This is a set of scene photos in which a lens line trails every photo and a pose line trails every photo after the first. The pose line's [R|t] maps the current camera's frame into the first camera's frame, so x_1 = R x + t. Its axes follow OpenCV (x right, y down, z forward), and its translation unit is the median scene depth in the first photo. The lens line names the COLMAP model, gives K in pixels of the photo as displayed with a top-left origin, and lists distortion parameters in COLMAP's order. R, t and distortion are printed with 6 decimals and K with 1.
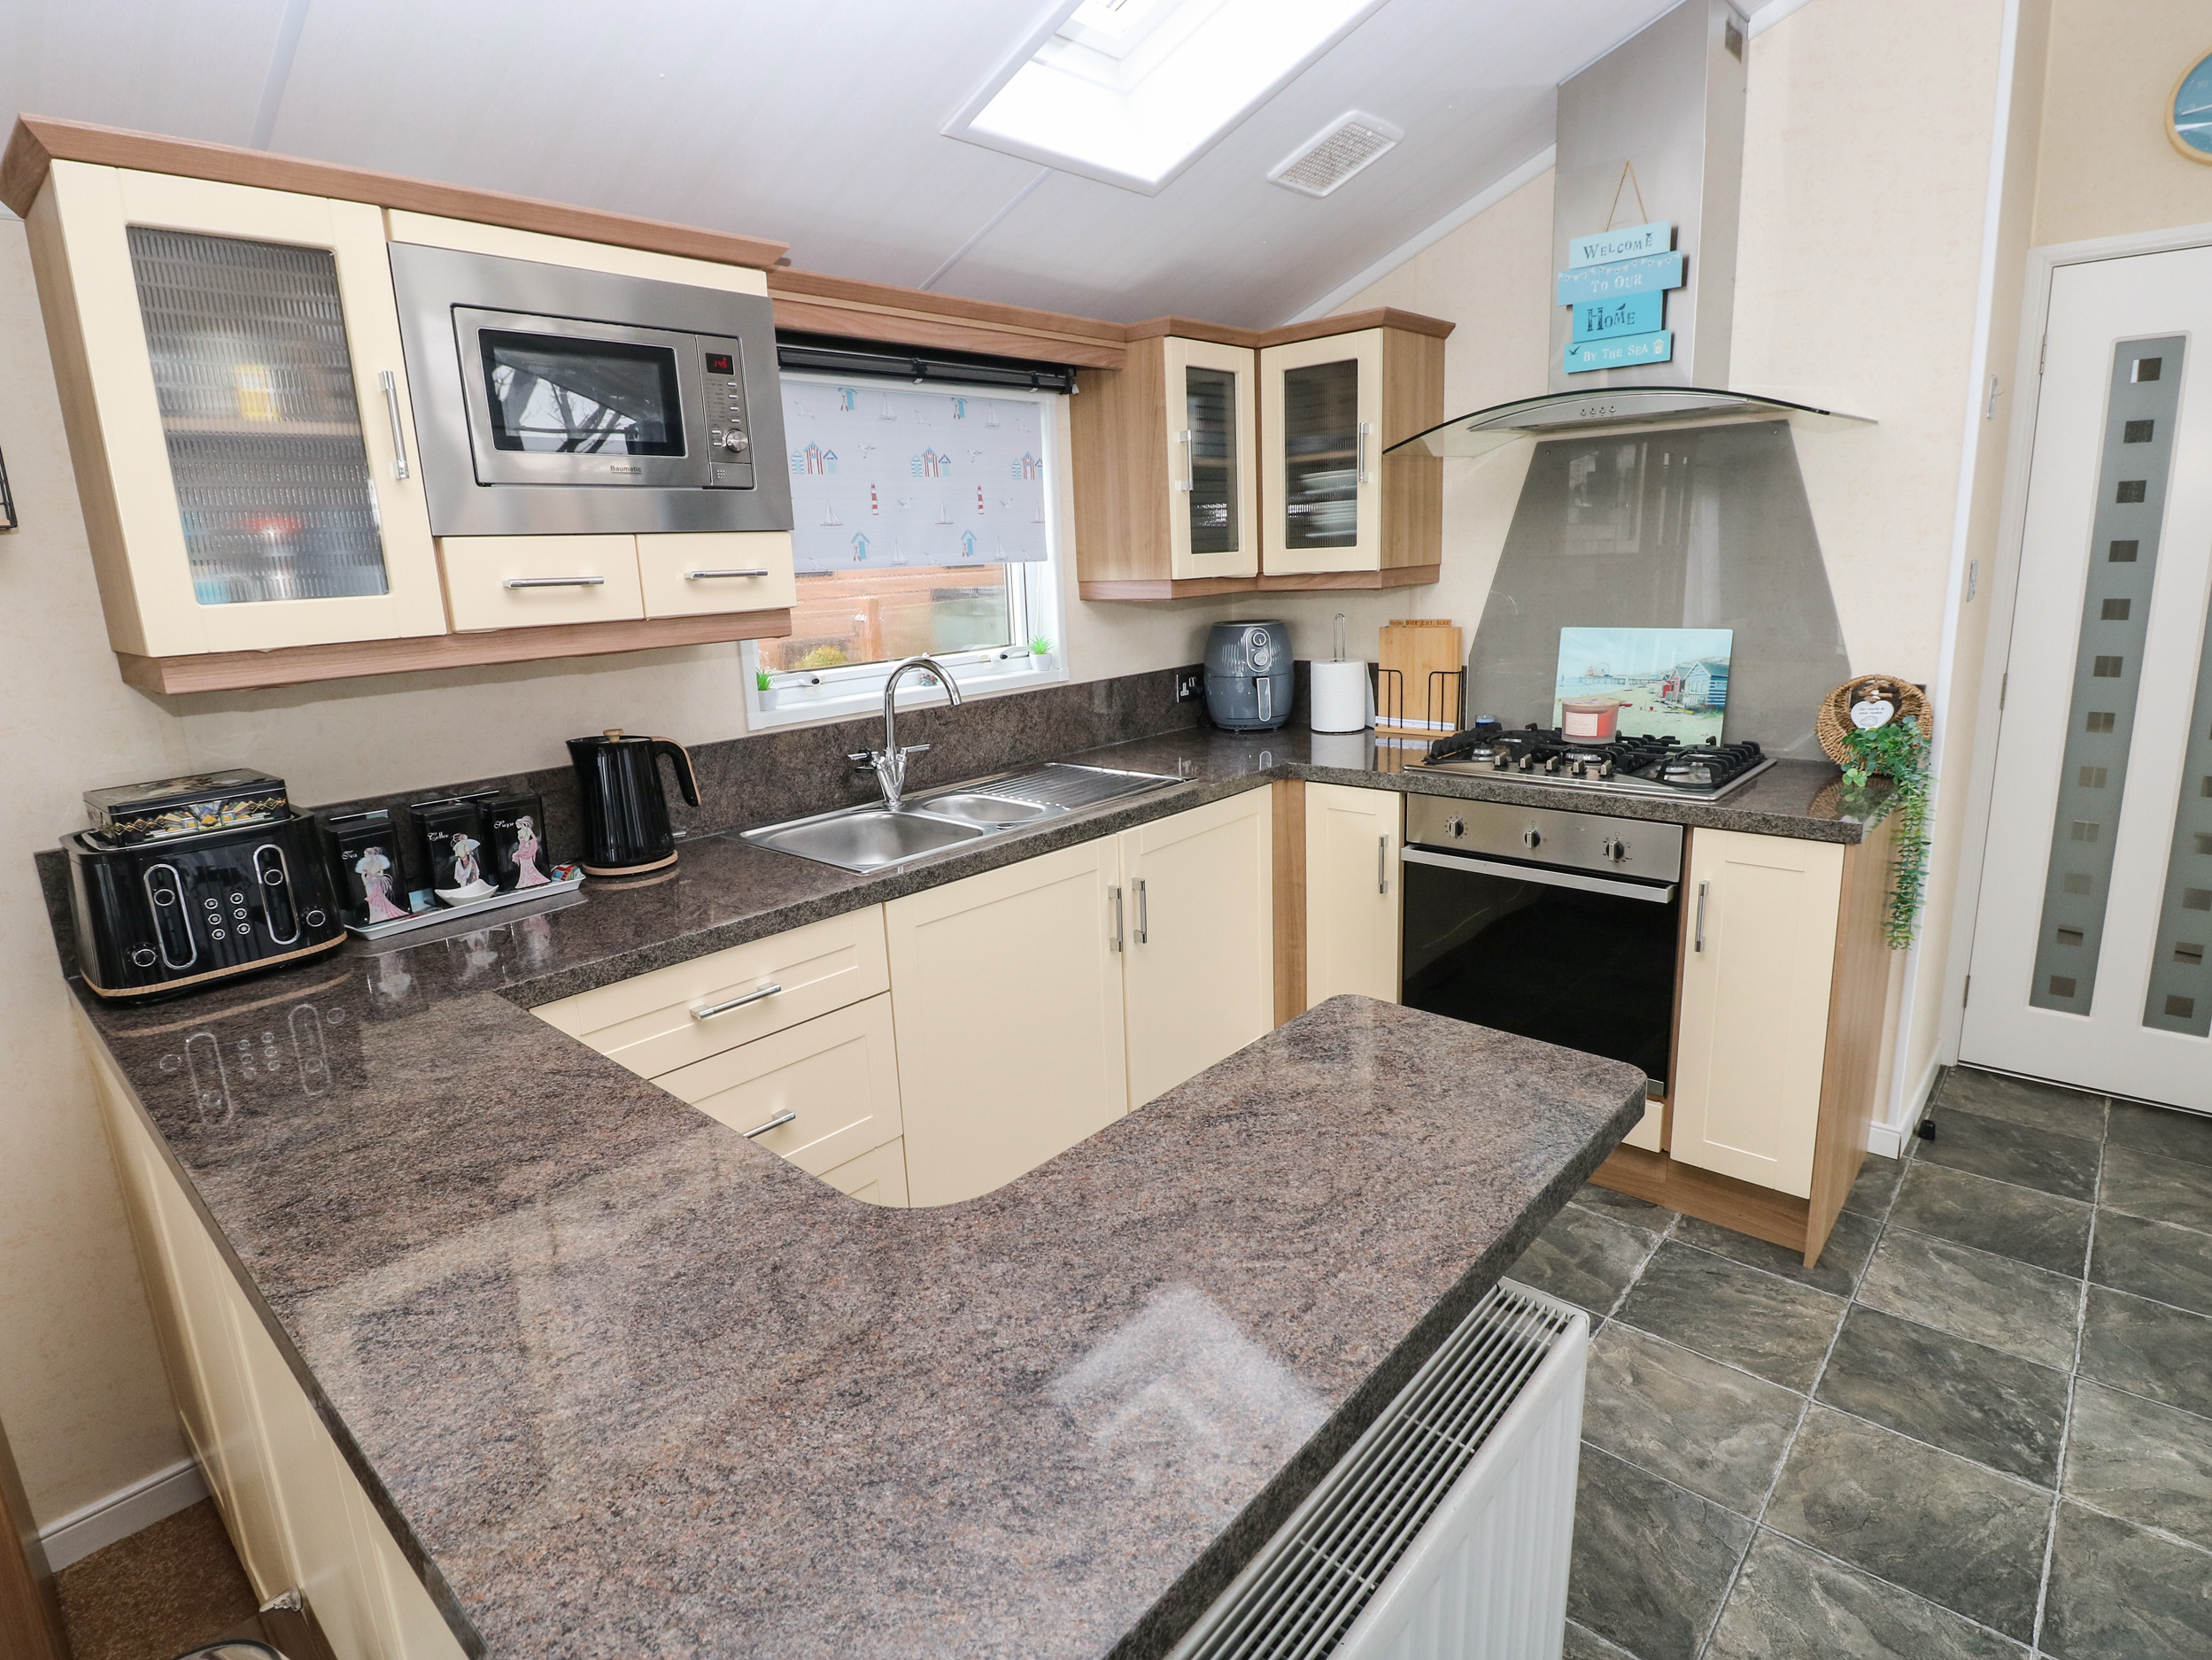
lens RADIAL K [[1132.5, 0, 1060.0], [0, 1132.5, 838.3], [0, 0, 1]] dist [-0.028398, -0.001103]
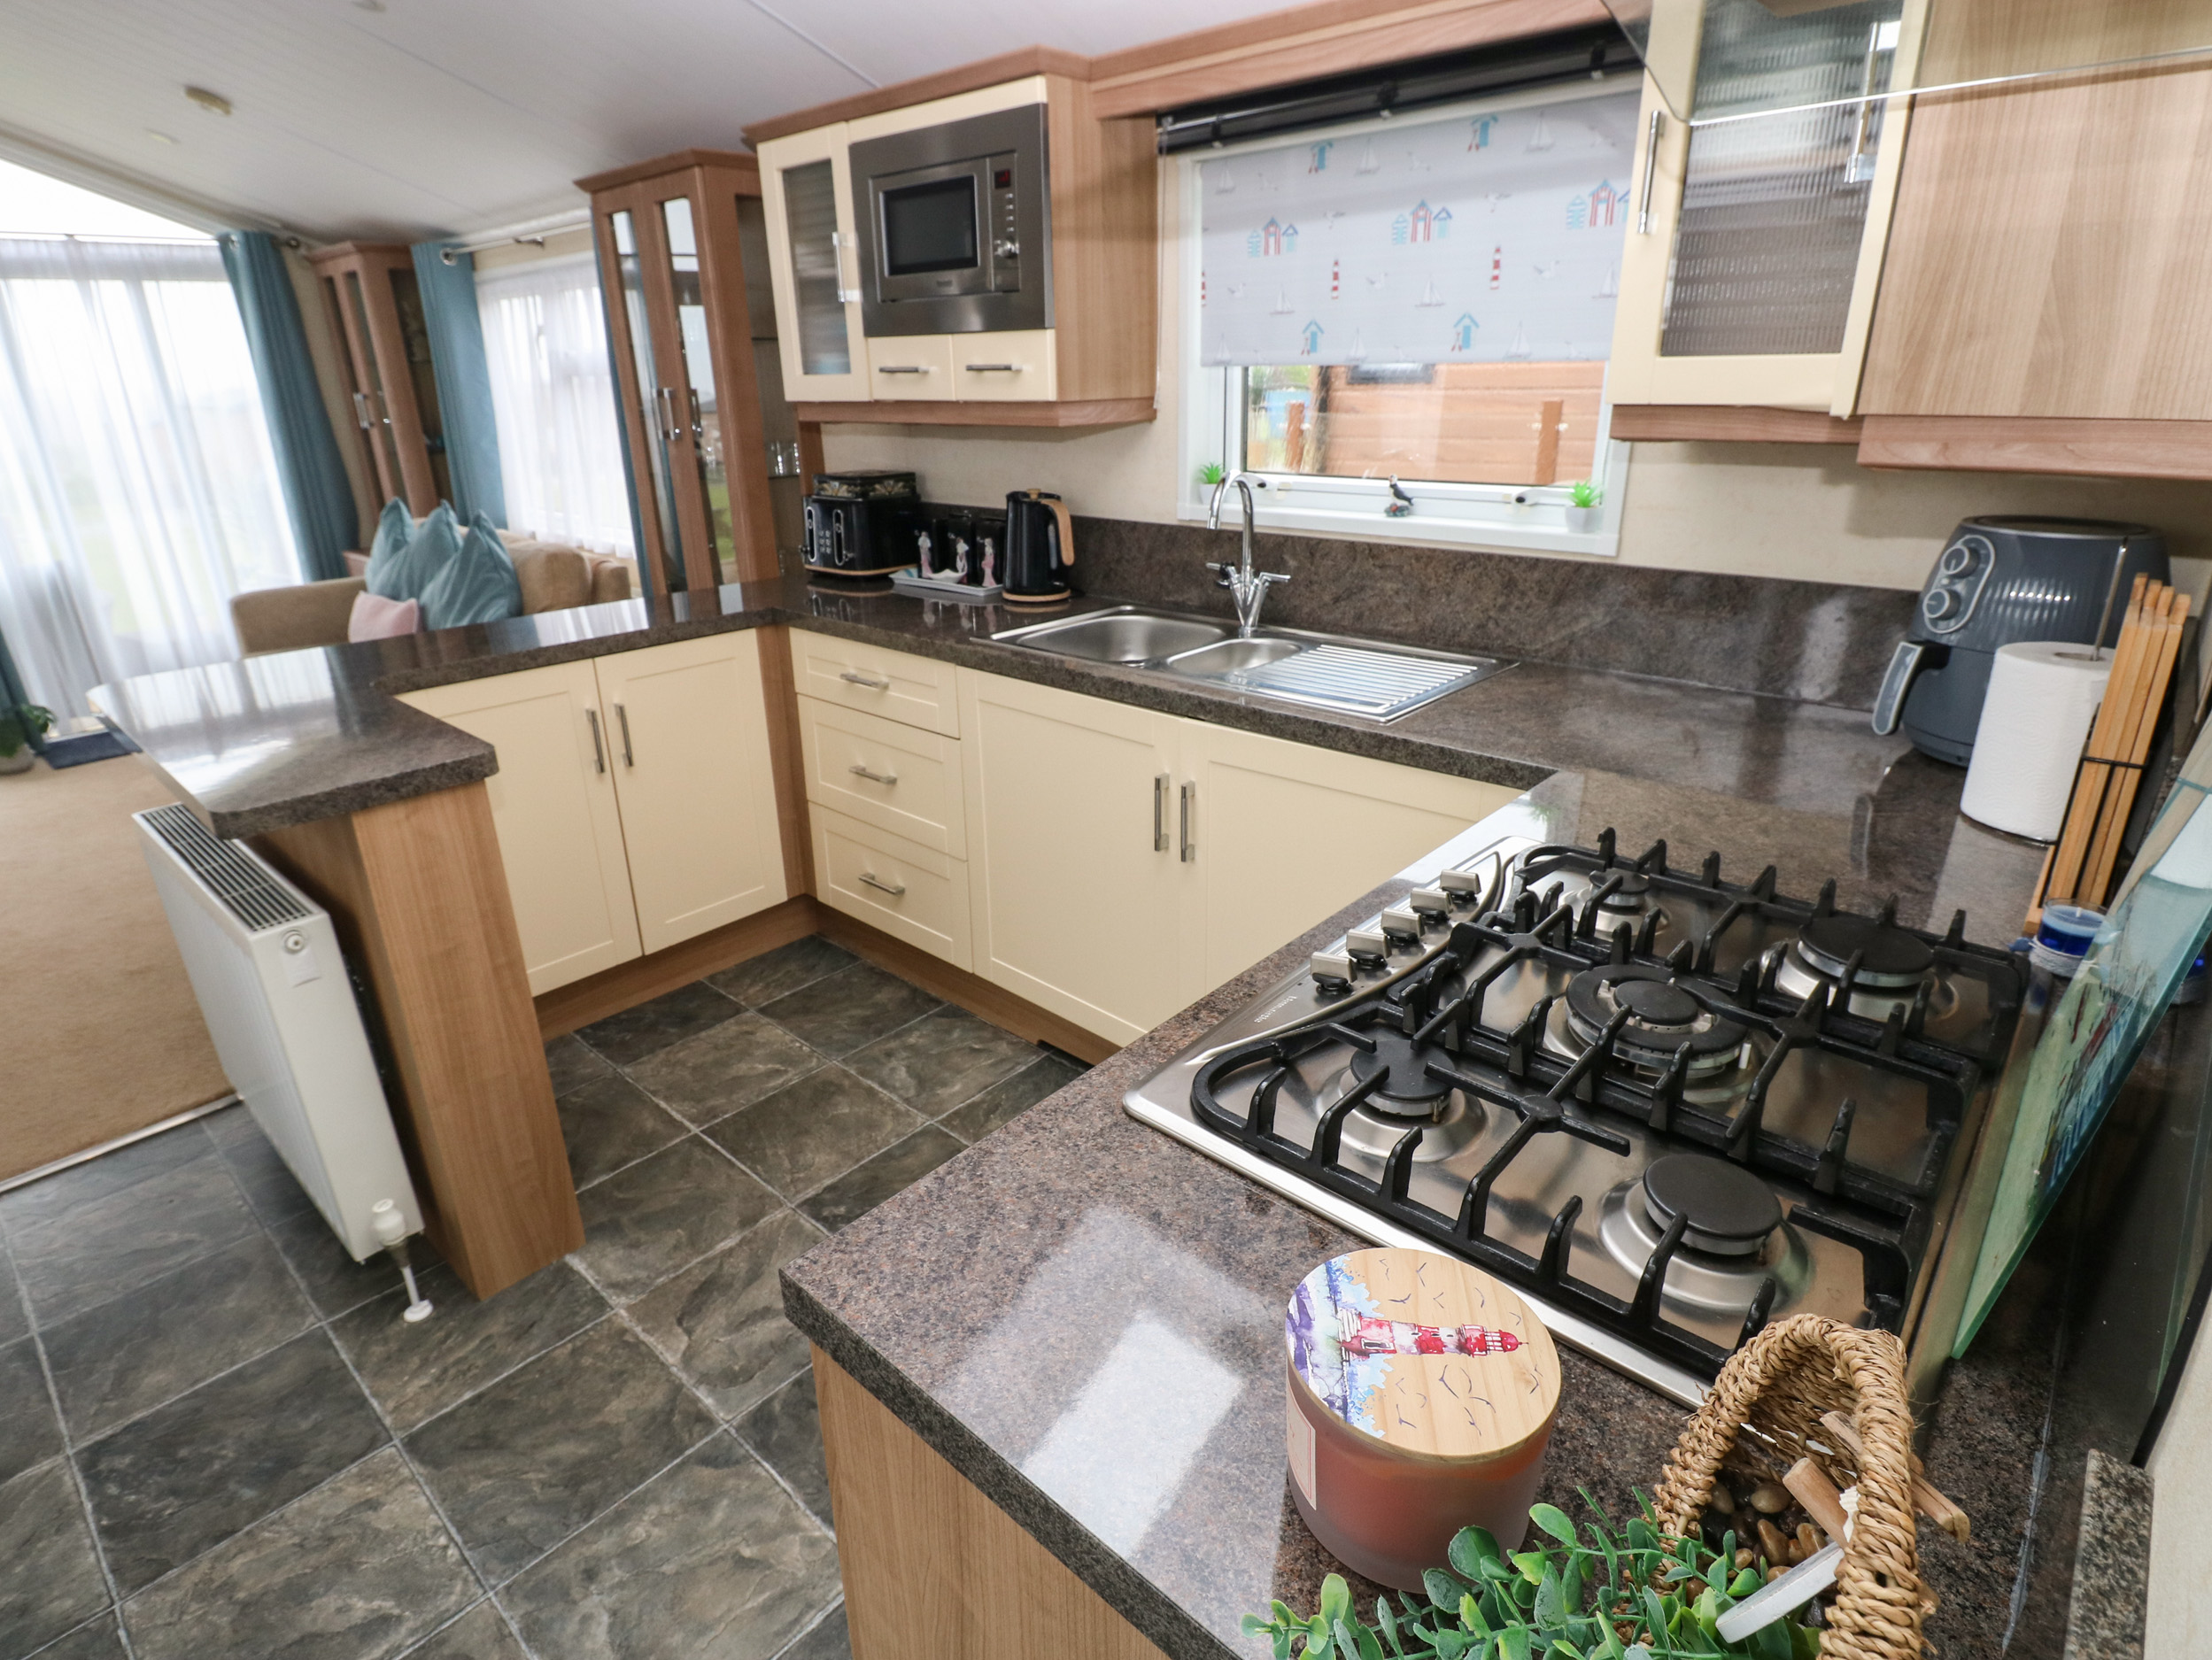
lens RADIAL K [[1182.1, 0, 1092.6], [0, 1182.1, 818.0], [0, 0, 1]] dist [0.018679, -0.024342]
pose [[0.015988, 0.391731, -0.919941, 0.816591], [-0.228666, 0.897108, 0.378034, -0.232828], [0.973374, 0.204315, 0.103919, 0.815677]]
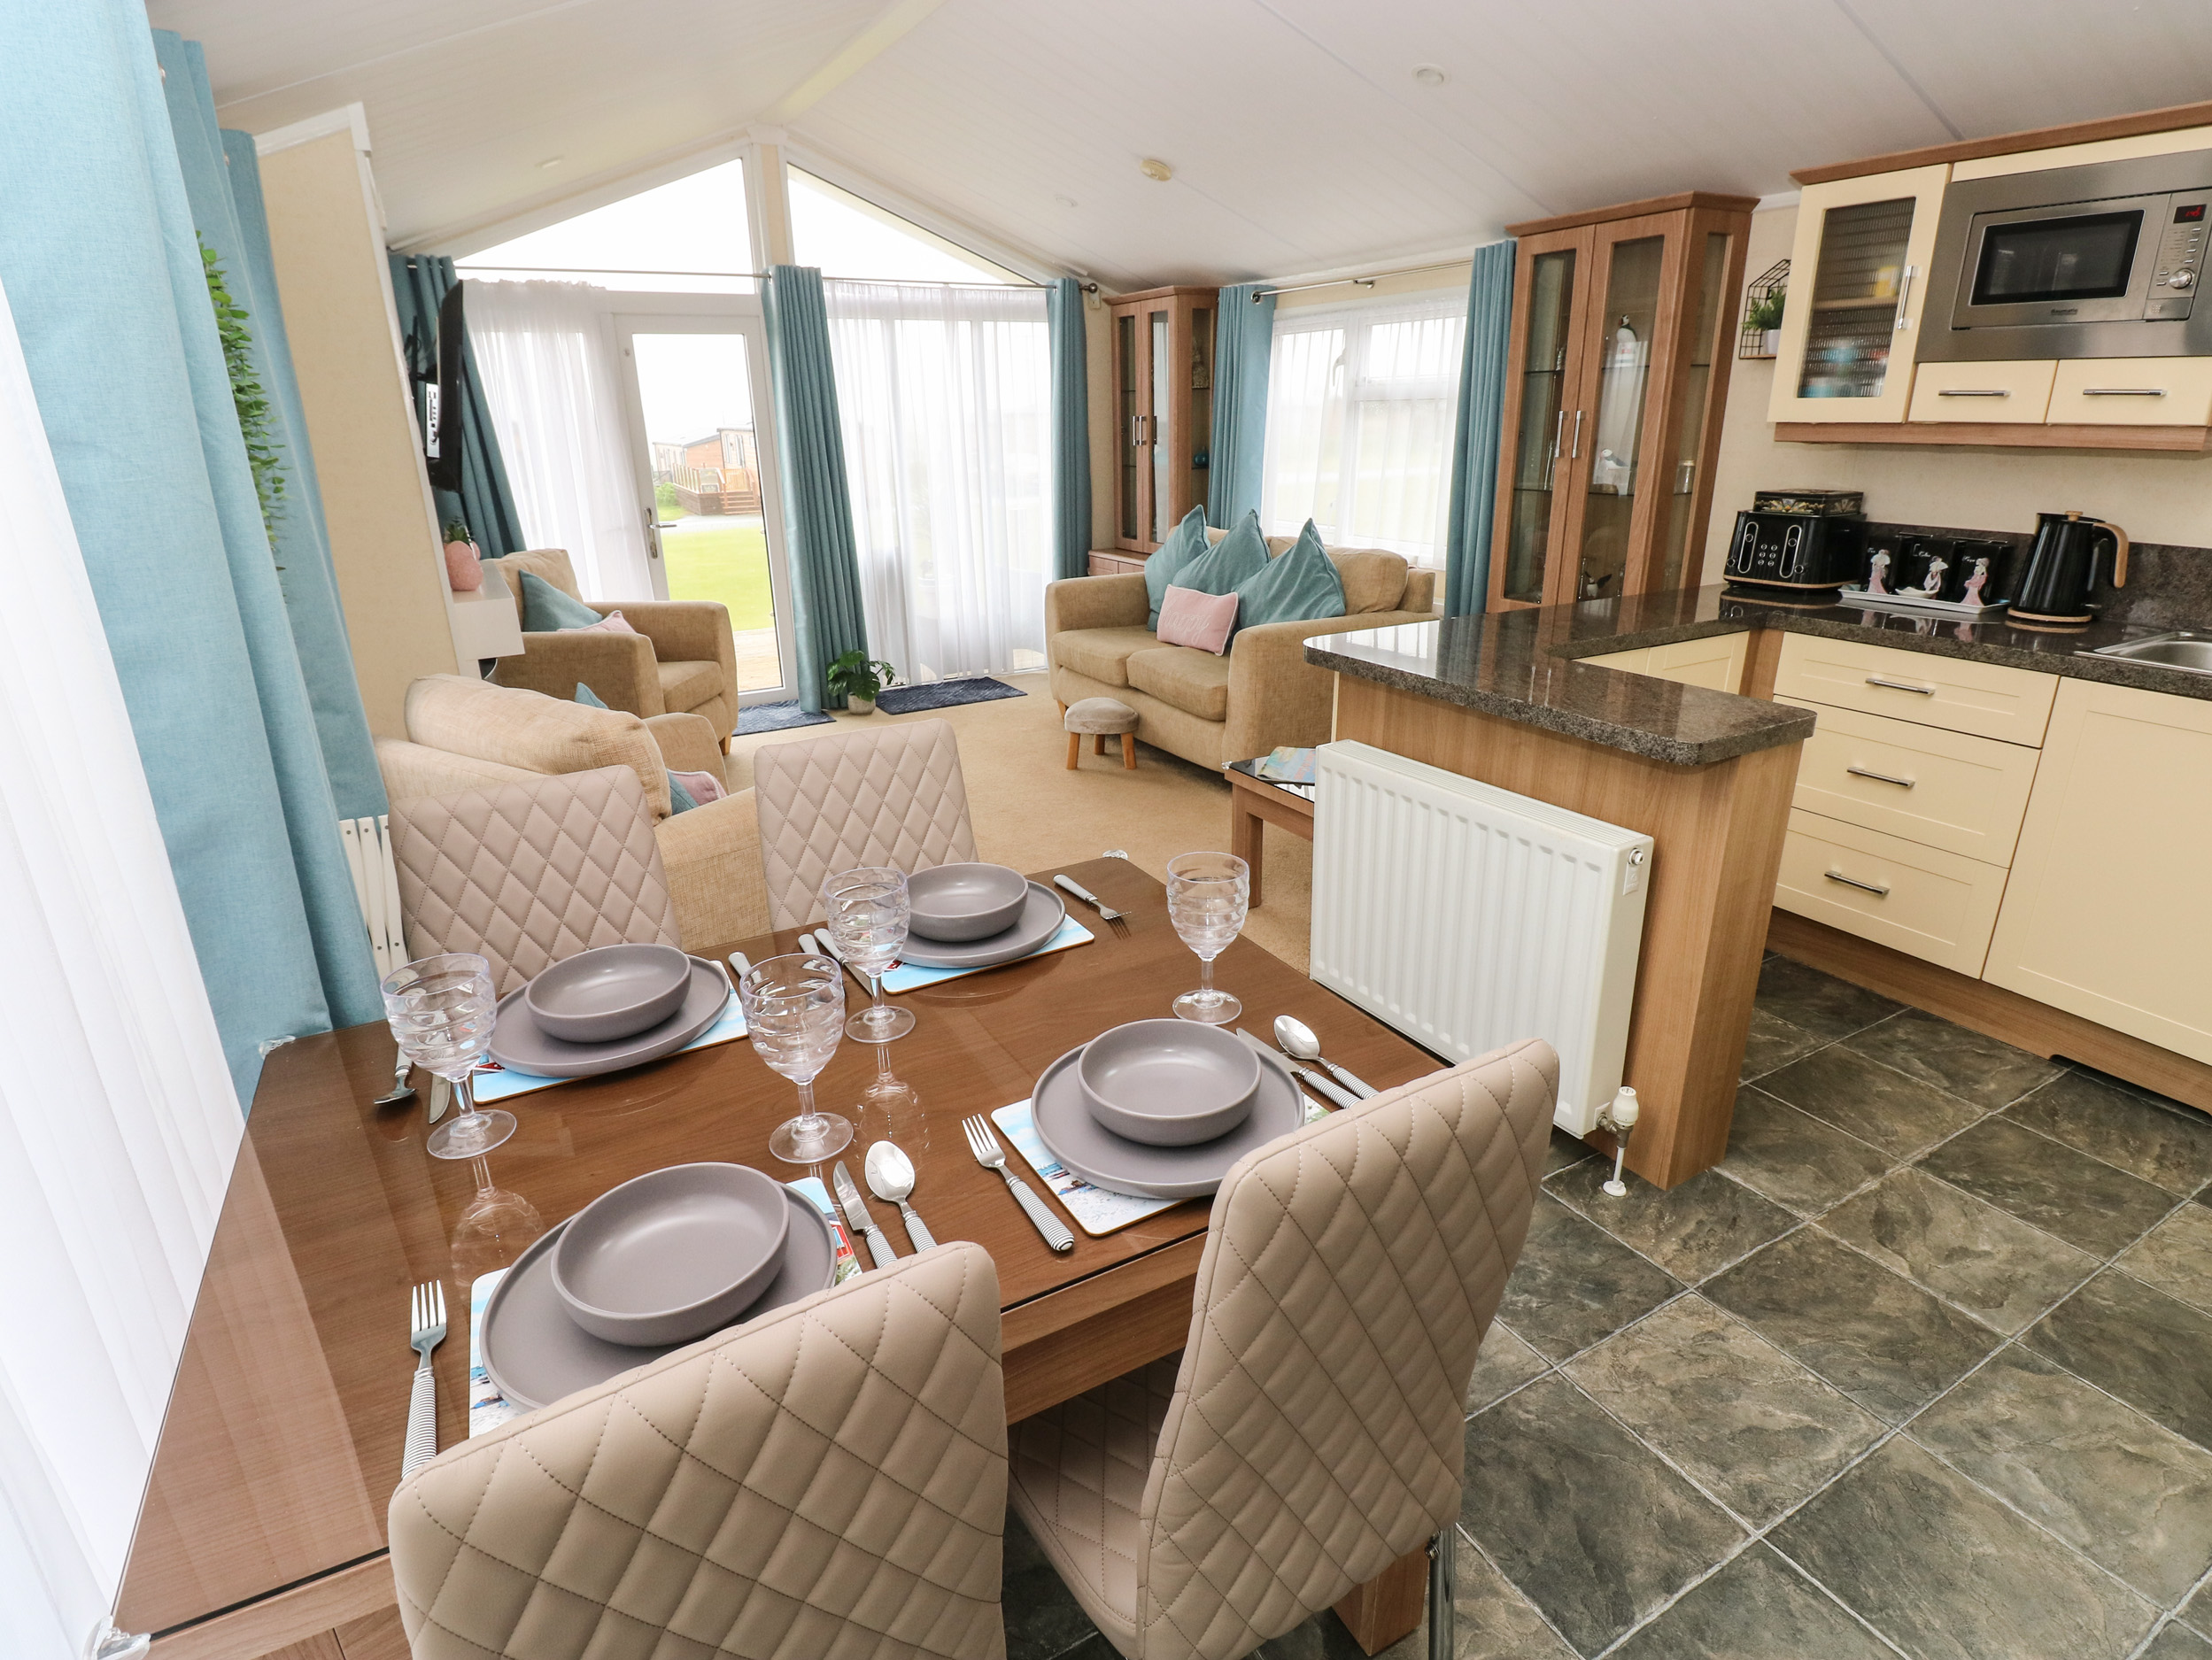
lens RADIAL K [[1169.8, 0, 1082.1], [0, 1169.8, 828.1], [0, 0, 1]] dist [-0.003402, -0.011682]
pose [[-0.303422, 0.367279, -0.879228, 1.030996], [-0.203199, 0.876562, 0.436290, -0.102222], [0.930938, 0.311038, -0.191338, 0.243826]]
